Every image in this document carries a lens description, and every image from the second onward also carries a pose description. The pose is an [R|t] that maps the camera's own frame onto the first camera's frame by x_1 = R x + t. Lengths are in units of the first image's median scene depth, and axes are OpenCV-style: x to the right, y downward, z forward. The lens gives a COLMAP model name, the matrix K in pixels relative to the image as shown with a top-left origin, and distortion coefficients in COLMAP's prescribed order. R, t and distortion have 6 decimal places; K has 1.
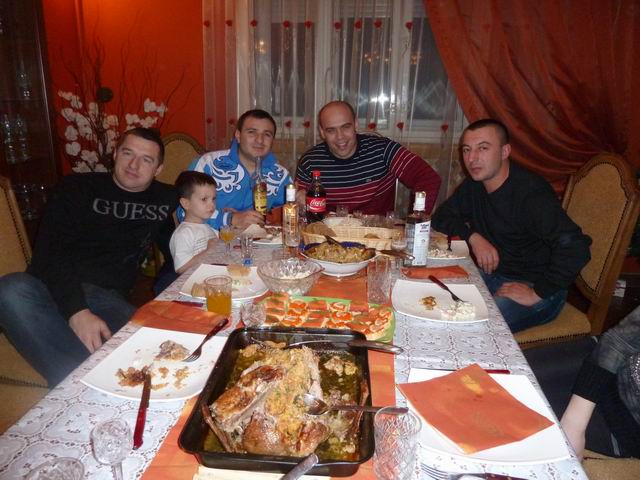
lens RADIAL K [[472.2, 0, 320.0], [0, 472.2, 240.0], [0, 0, 1]] dist [-0.033804, 0.001219]
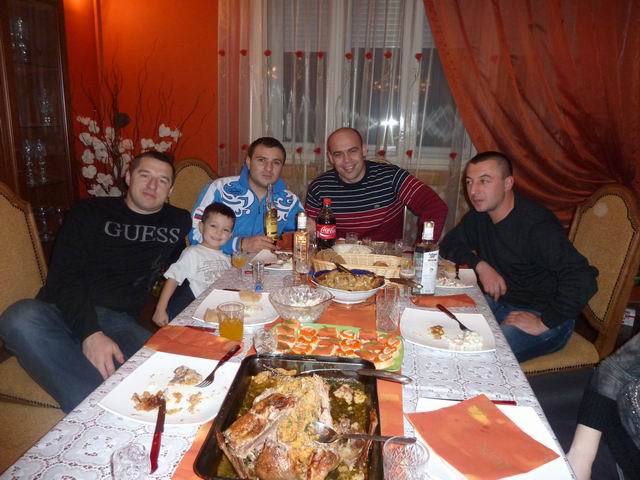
lens RADIAL K [[472.2, 0, 320.0], [0, 472.2, 240.0], [0, 0, 1]] dist [-0.033804, 0.001219]
pose [[0.999770, 0.013782, -0.016418, -0.003068], [-0.014515, 0.998864, -0.045379, -0.006633], [0.015774, 0.045607, 0.998835, -0.012241]]
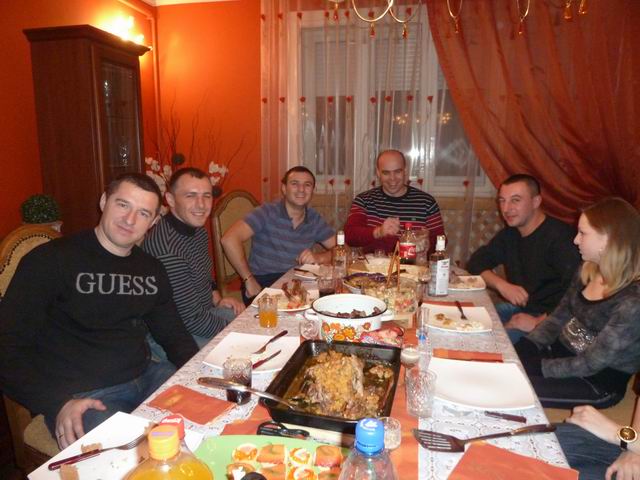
lens RADIAL K [[472.2, 0, 320.0], [0, 472.2, 240.0], [0, 0, 1]] dist [-0.033804, 0.001219]
pose [[0.997201, -0.003688, -0.074676, -0.009314], [-0.004594, 0.993874, -0.110424, 0.027849], [0.074625, 0.110458, 0.991075, -0.153397]]
